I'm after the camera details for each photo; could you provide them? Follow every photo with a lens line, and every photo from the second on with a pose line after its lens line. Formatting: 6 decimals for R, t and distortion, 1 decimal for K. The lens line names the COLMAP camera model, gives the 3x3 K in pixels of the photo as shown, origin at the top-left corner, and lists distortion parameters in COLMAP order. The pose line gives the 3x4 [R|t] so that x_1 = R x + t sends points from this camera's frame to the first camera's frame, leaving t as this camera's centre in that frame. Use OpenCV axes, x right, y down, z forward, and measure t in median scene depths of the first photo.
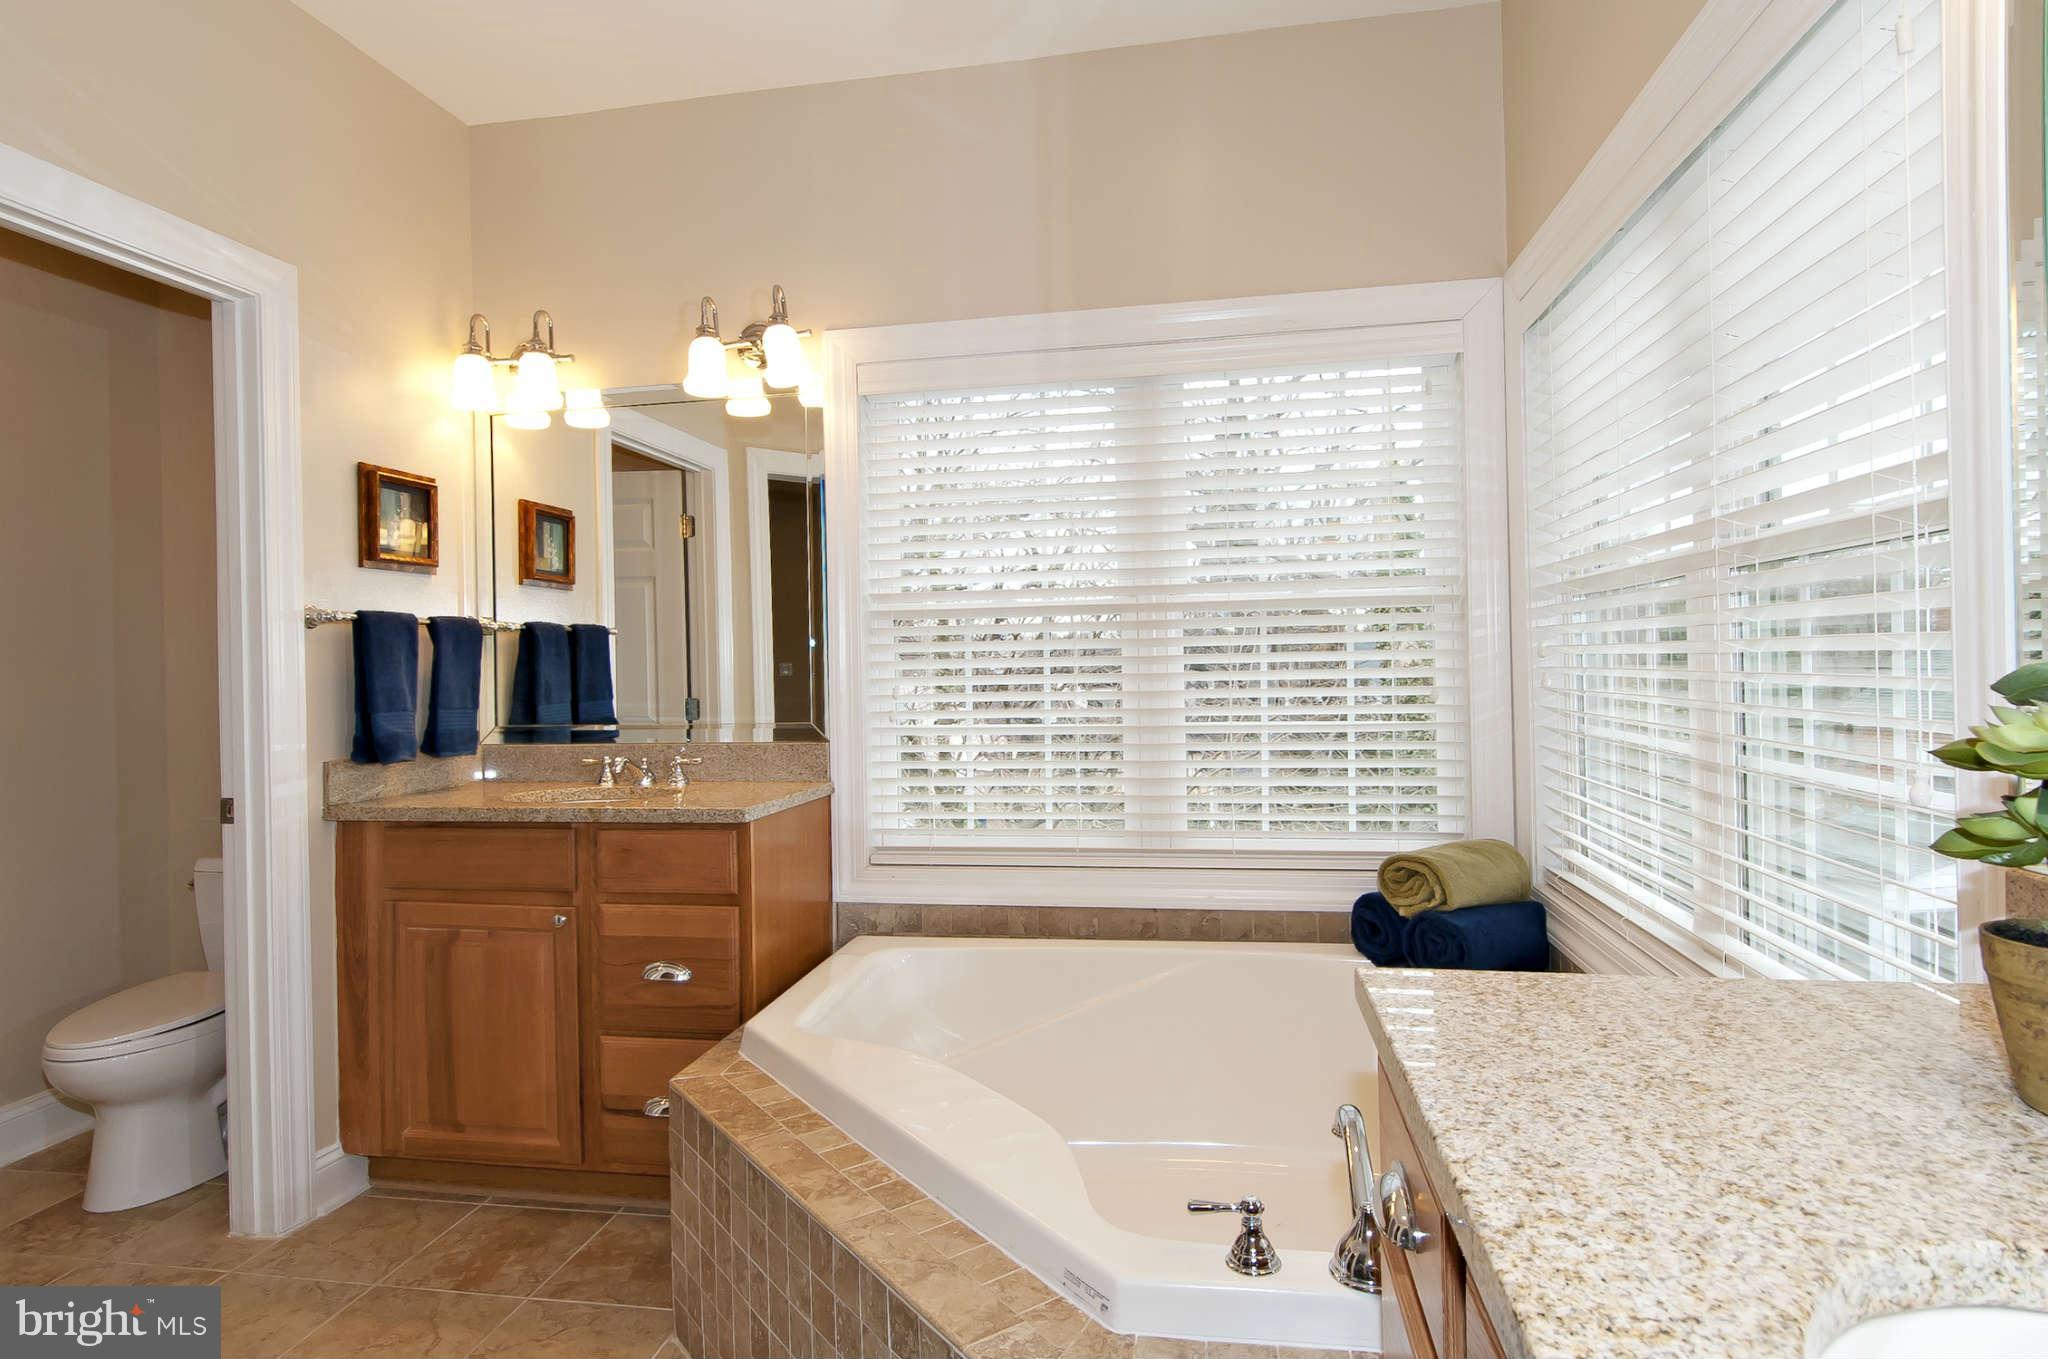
lens RADIAL K [[1113.1, 0, 1028.9], [0, 1113.1, 642.0], [0, 0, 1]] dist [0.018380, -0.000676]
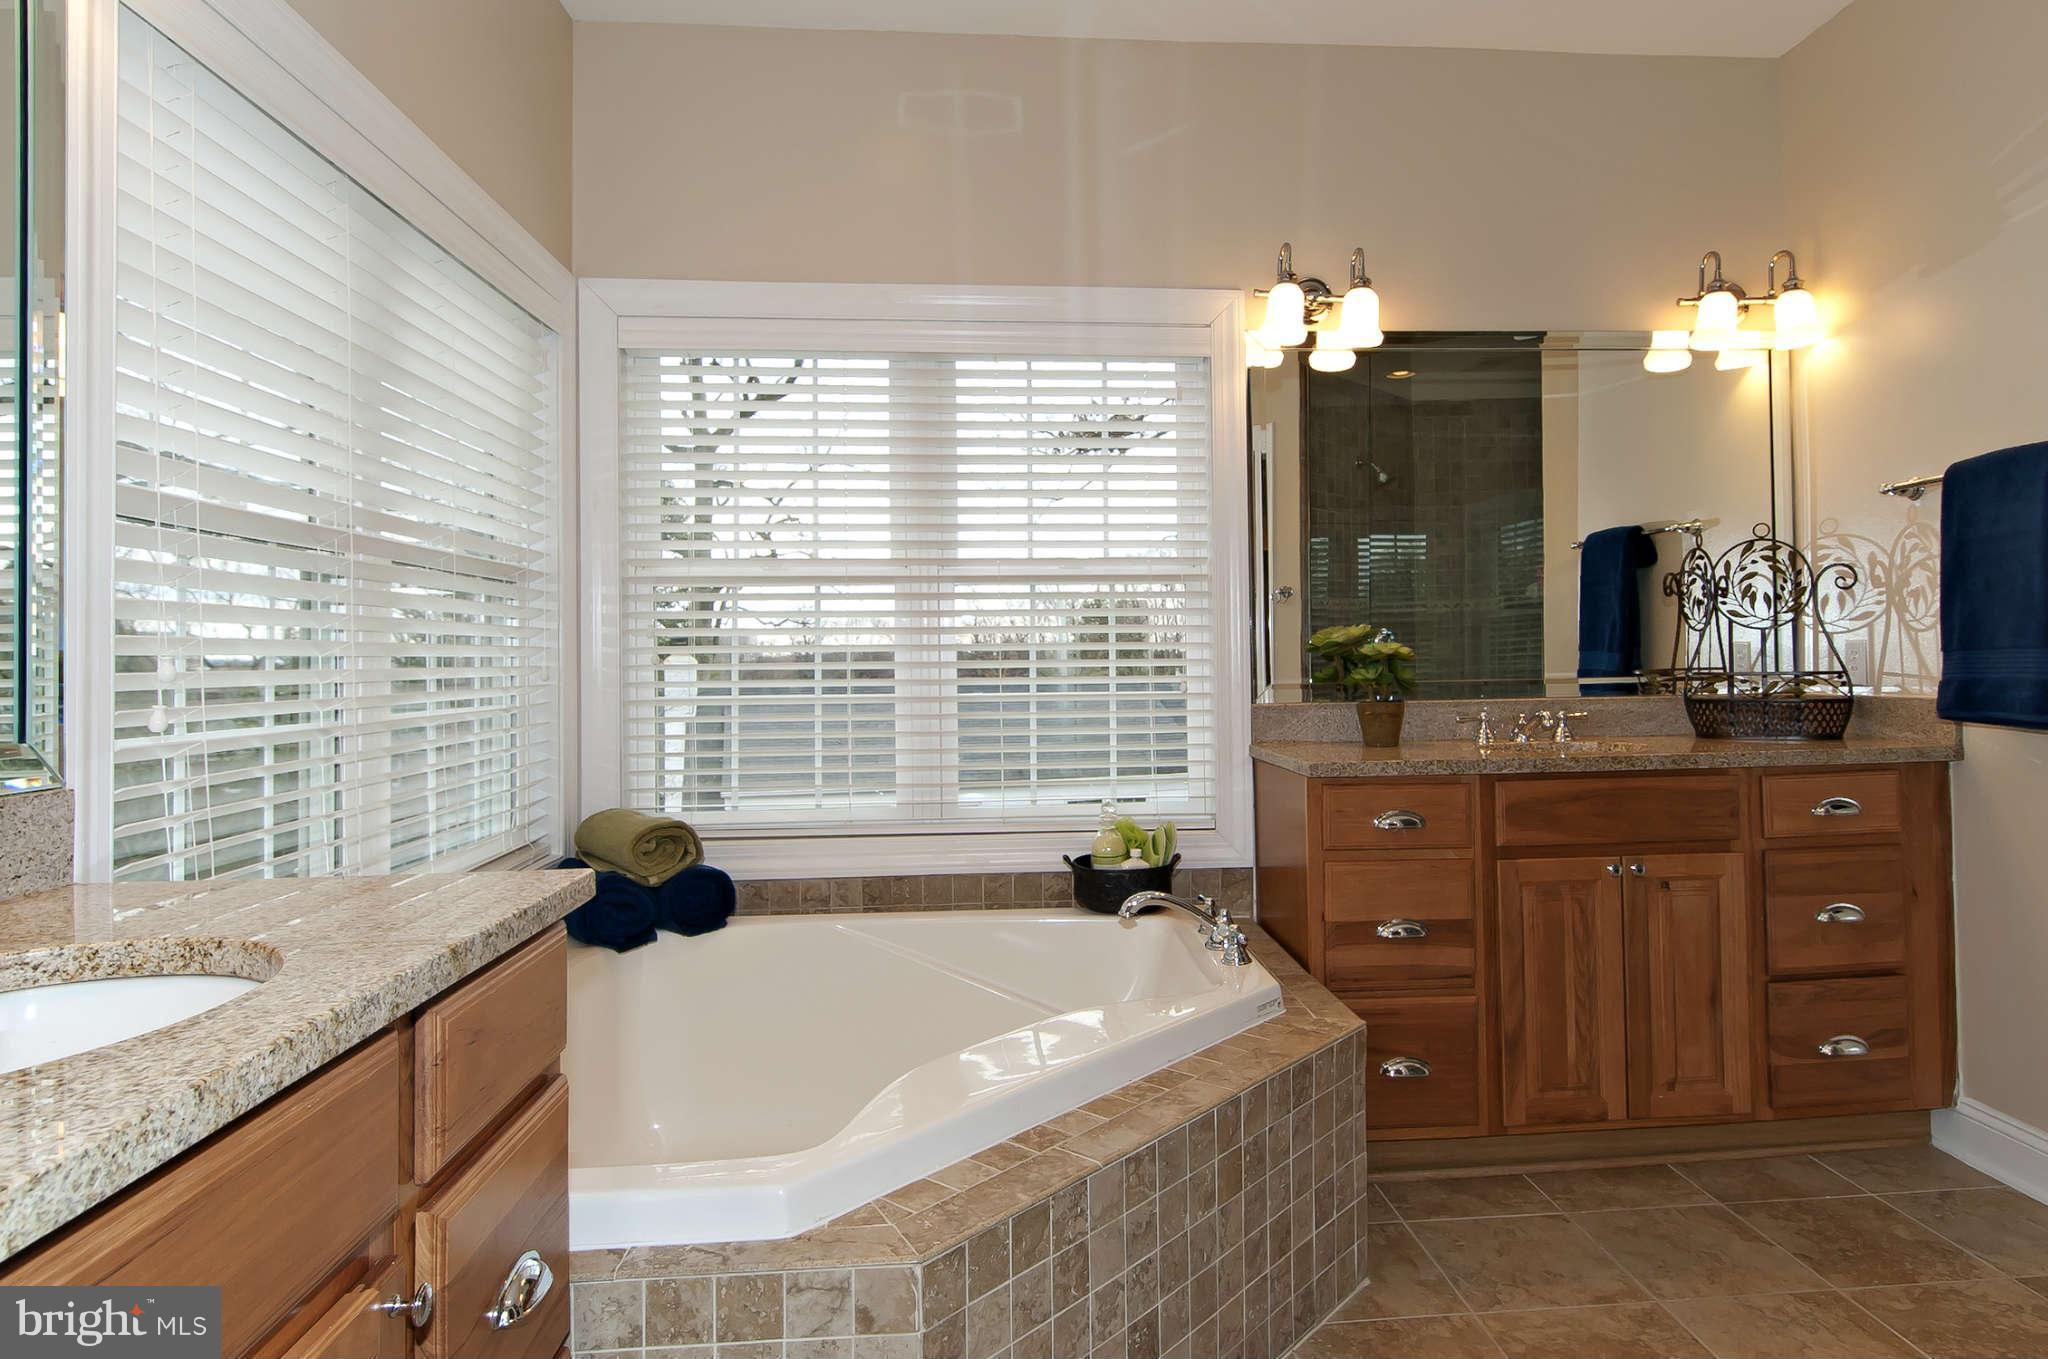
lens RADIAL K [[1179.2, 0, 1049.4], [0, 1179.2, 646.9], [0, 0, 1]] dist [0.000450, -0.000458]
pose [[-0.231018, 0.034049, 0.972354, -0.974504], [0.007014, 0.999420, -0.033330, 0.080201], [-0.972924, -0.000880, -0.231123, 1.082256]]
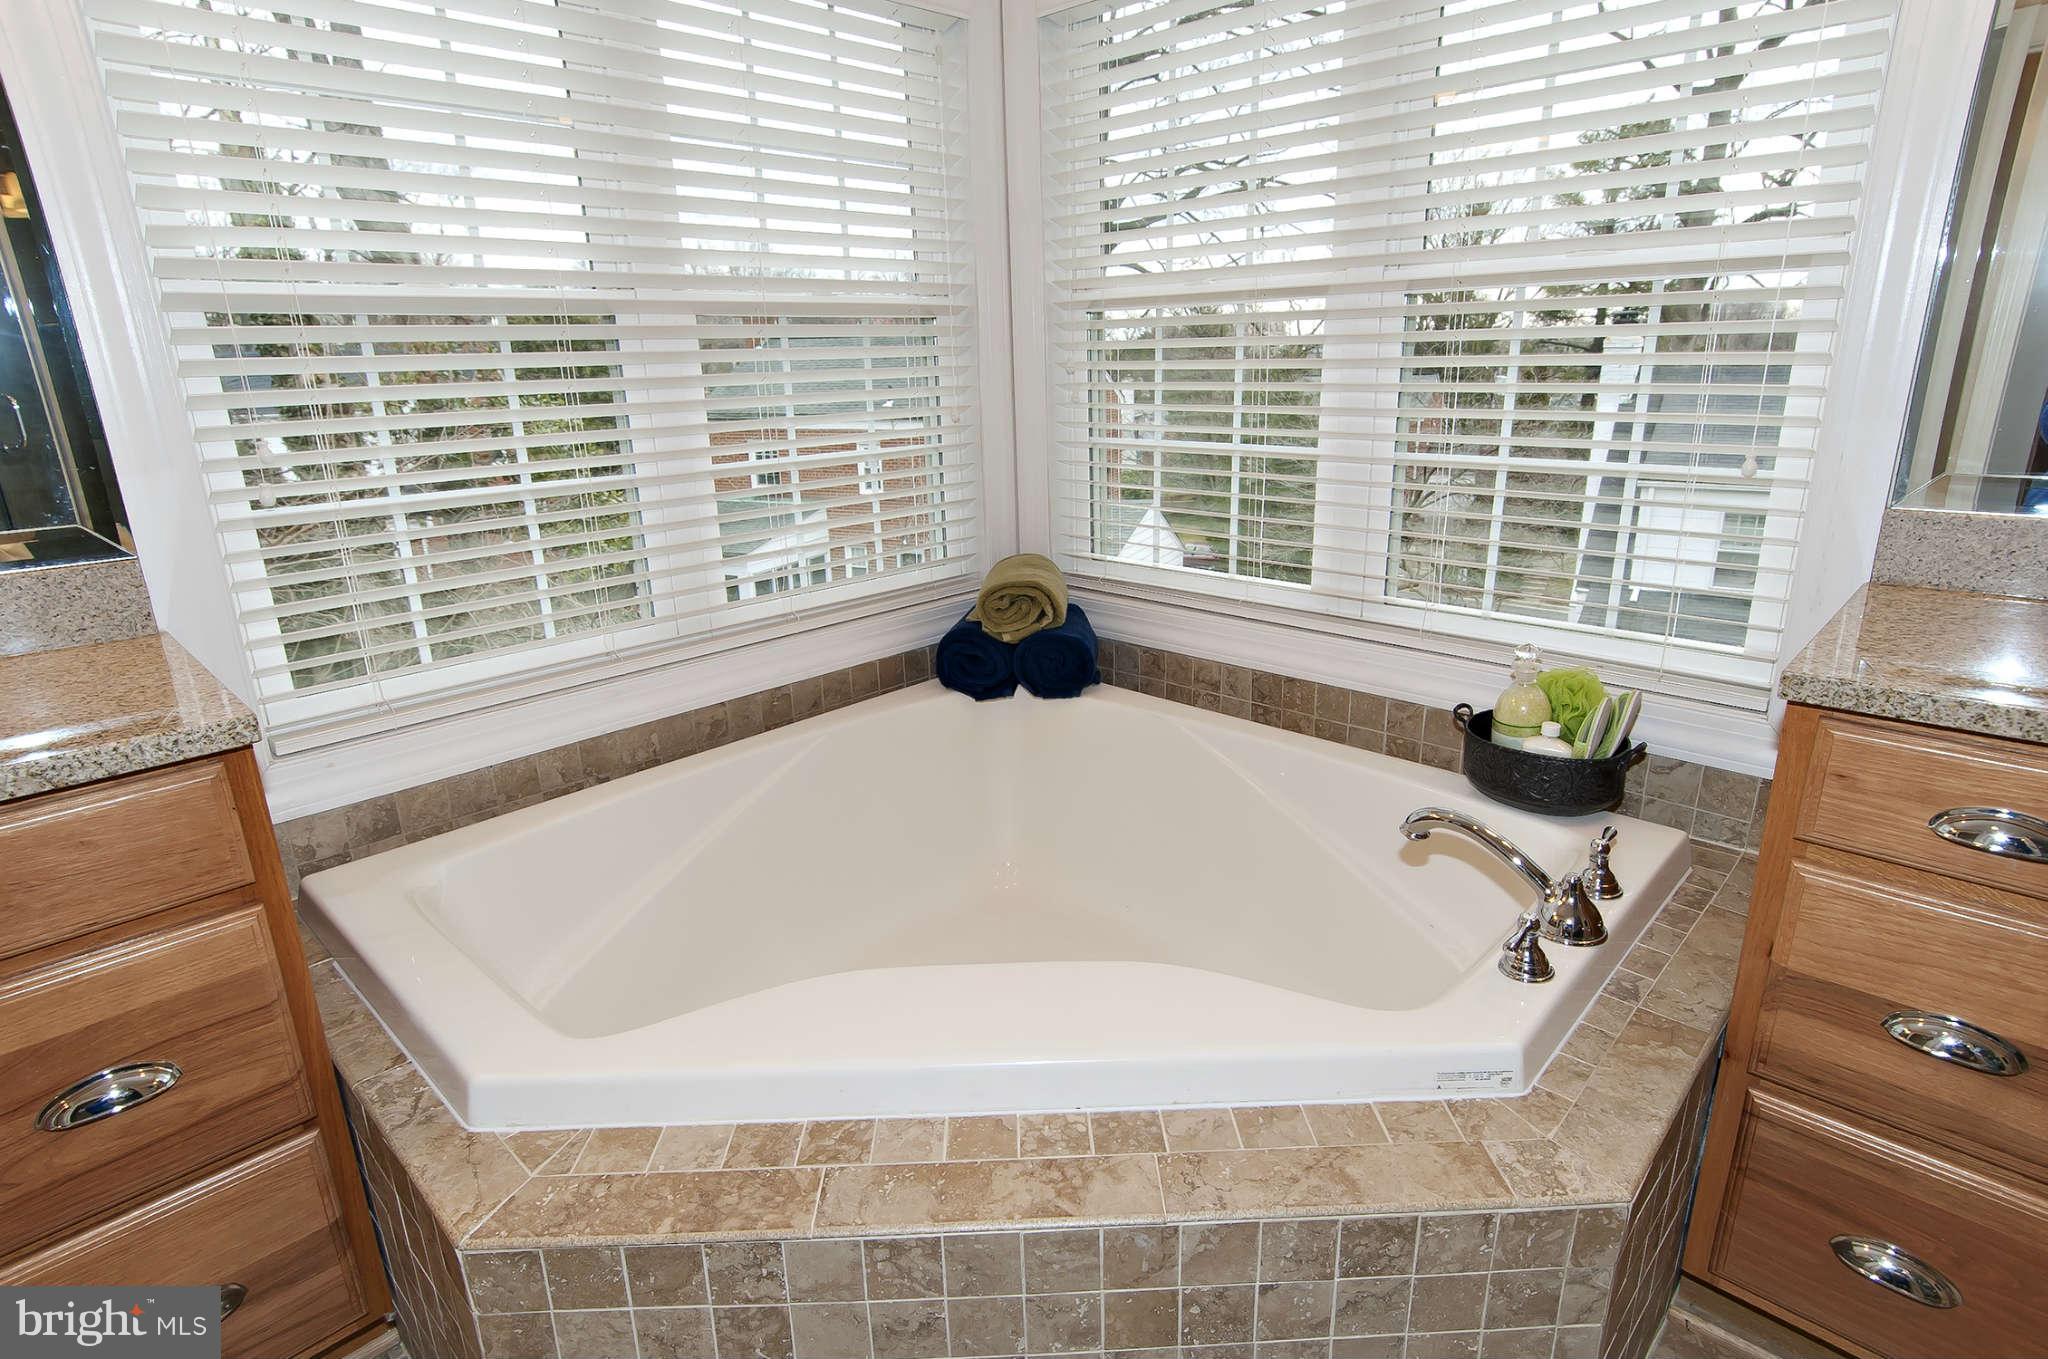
lens RADIAL K [[1039.9, 0, 1024.0], [0, 1039.9, 679.5], [0, 0, 1]] dist [0.001882, -0.000219]
pose [[0.564552, -0.239894, 0.789767, -0.487358], [0.003896, 0.957596, 0.288088, 0.010366], [-0.825388, -0.159563, 0.541547, 0.573720]]
